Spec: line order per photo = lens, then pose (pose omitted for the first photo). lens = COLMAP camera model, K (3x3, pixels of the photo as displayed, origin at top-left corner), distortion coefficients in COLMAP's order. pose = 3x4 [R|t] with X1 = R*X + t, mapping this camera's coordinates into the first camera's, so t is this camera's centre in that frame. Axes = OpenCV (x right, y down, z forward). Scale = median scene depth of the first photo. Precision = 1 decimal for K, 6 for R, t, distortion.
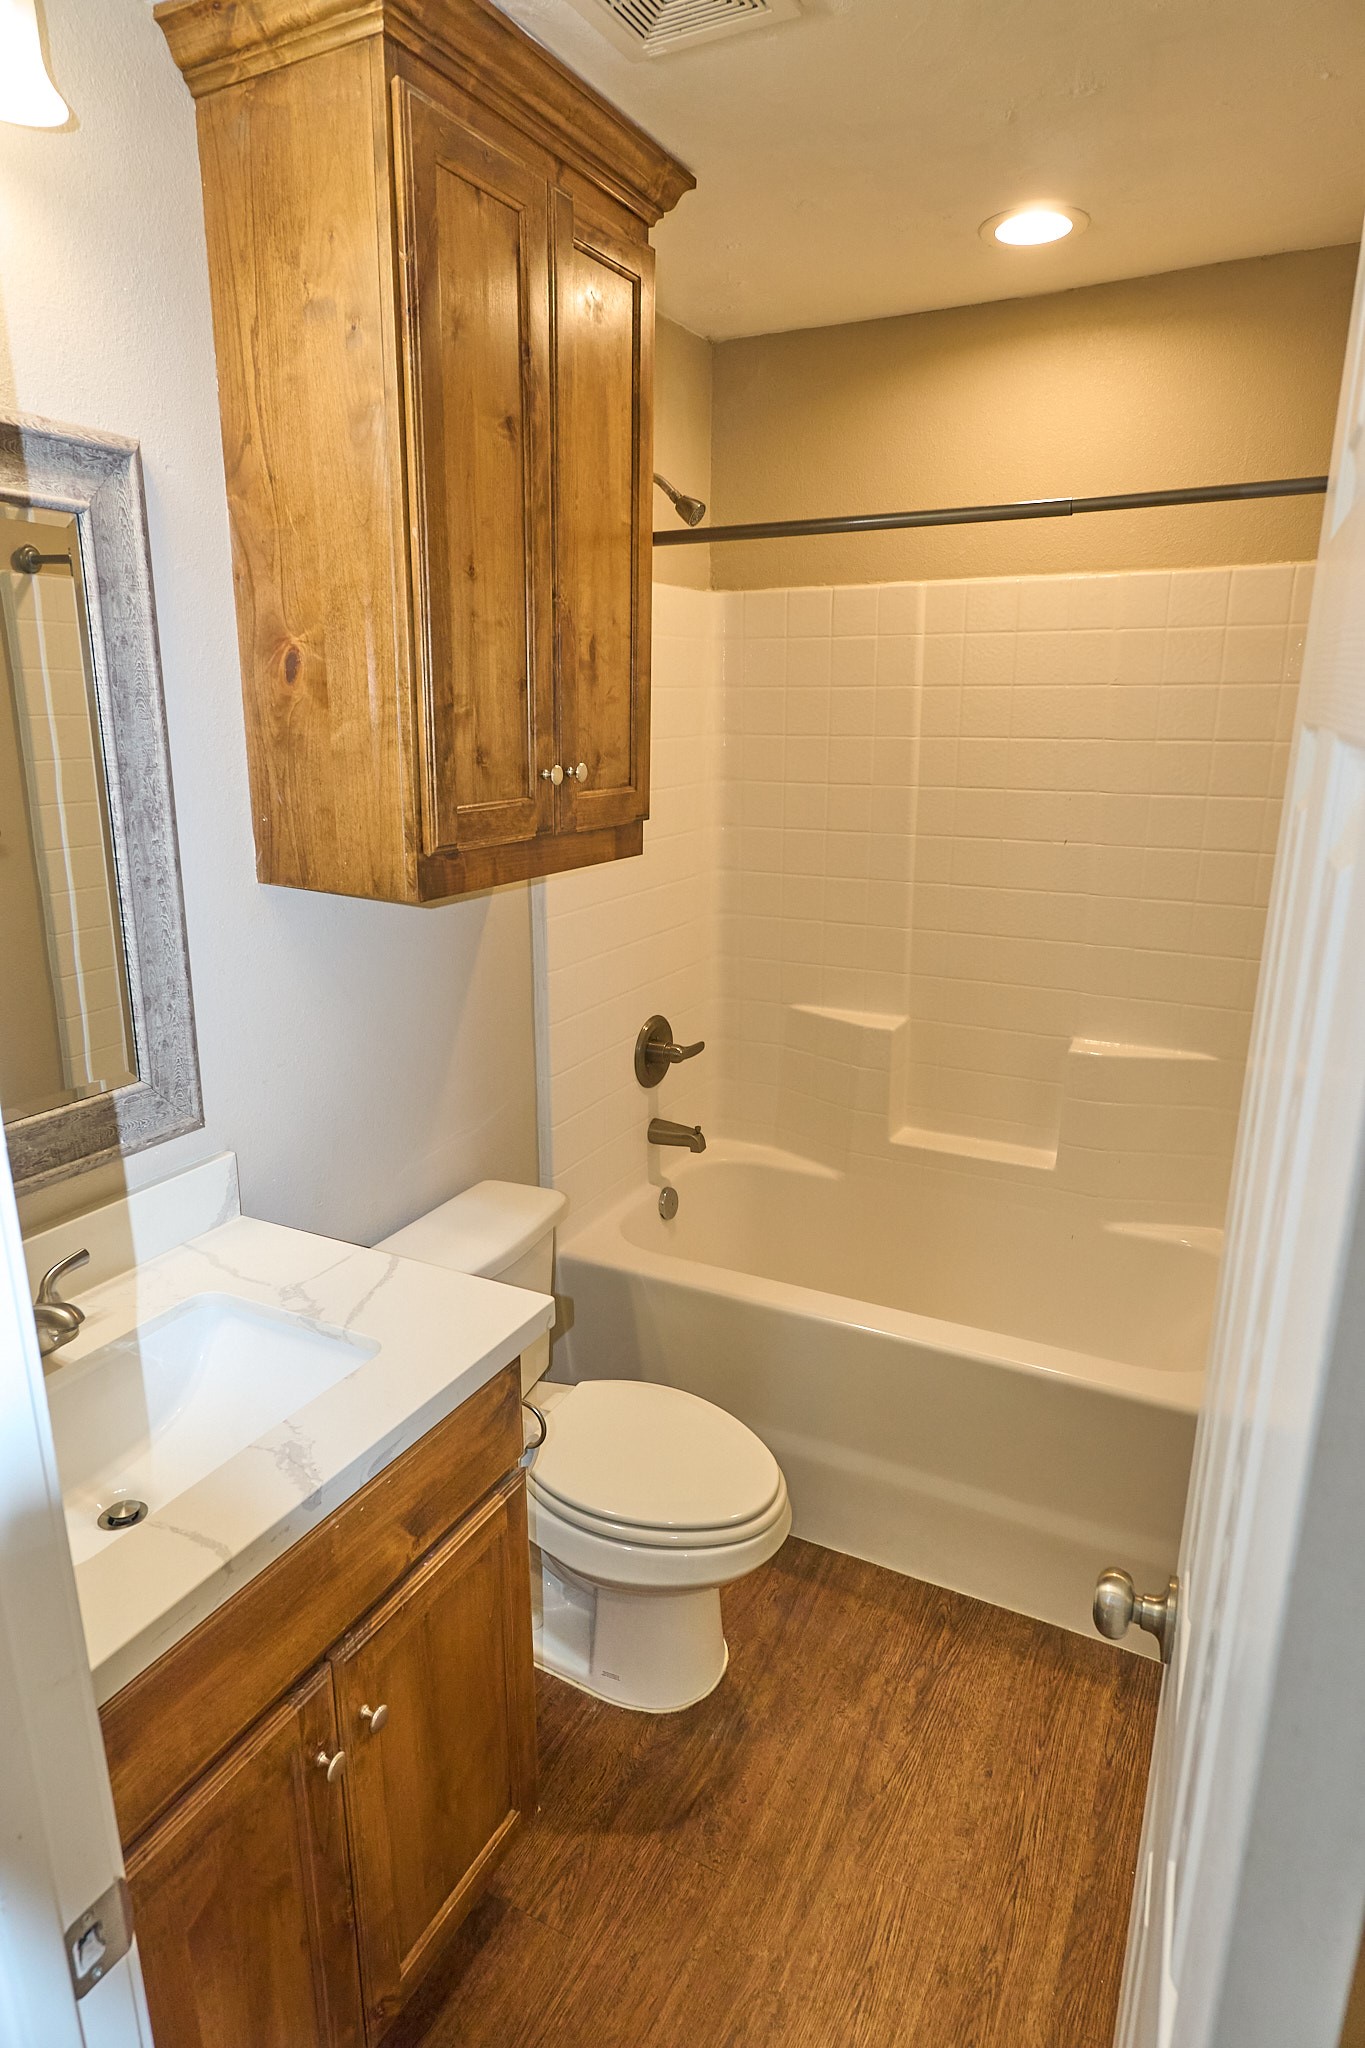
lens RADIAL K [[1171.3, 0, 670.3], [0, 1171.3, 1024.8], [0, 0, 1]] dist [0.000297, 0.000460]
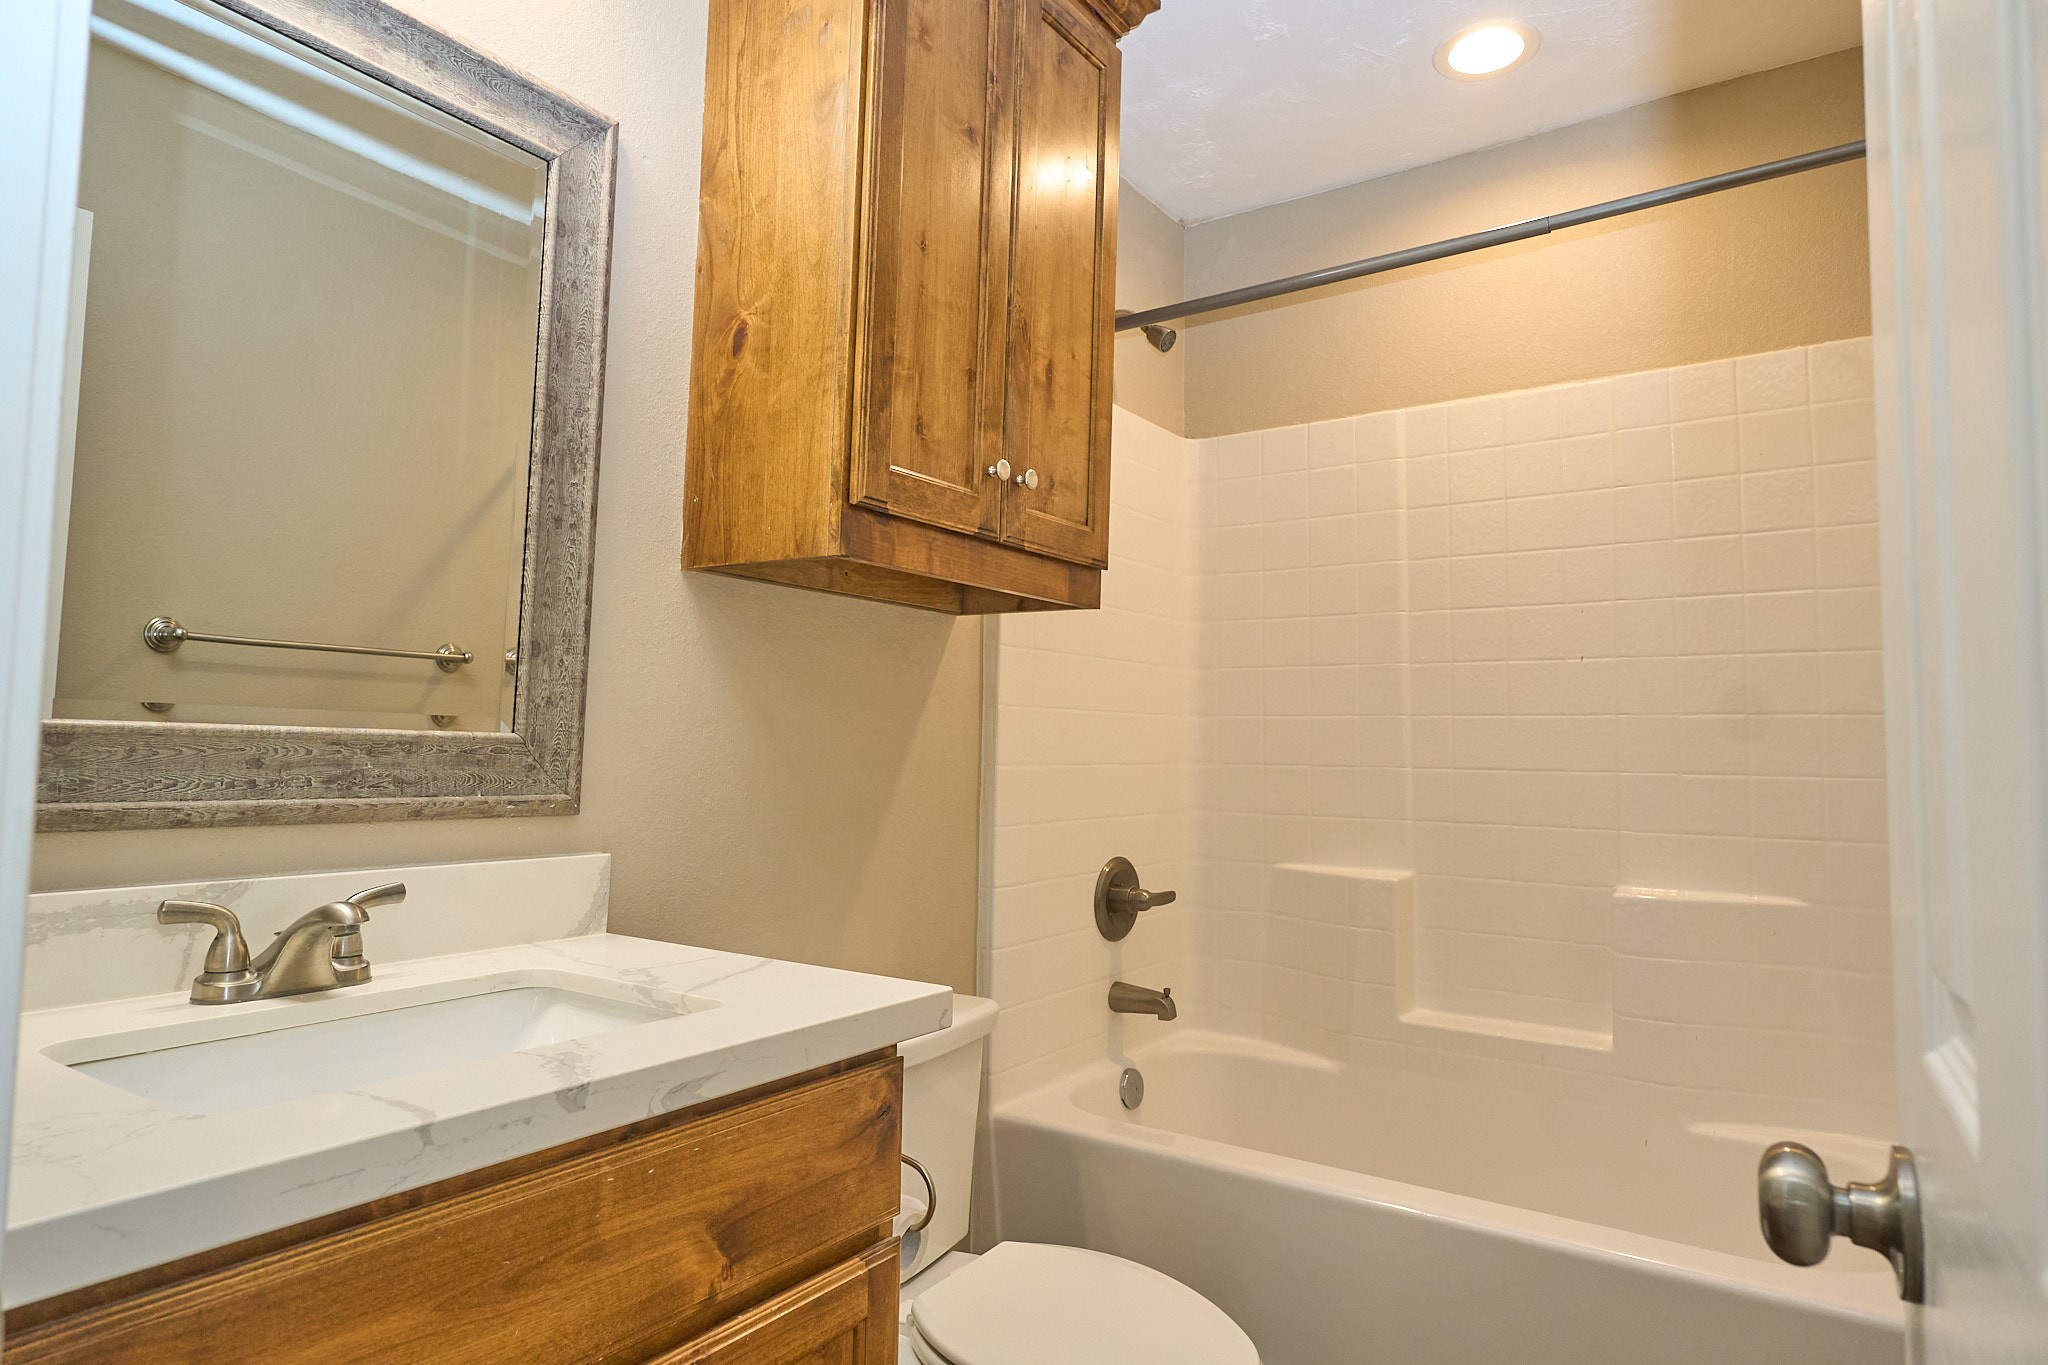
lens RADIAL K [[1171.3, 0, 1022.7], [0, 1171.3, 672.0], [0, 0, 1]] dist [0.000297, 0.000460]
pose [[0.992340, 0.008583, -0.123242, 0.039559], [-0.048991, 0.943130, -0.328793, 0.273169], [0.113411, 0.332312, 0.936326, 0.193119]]
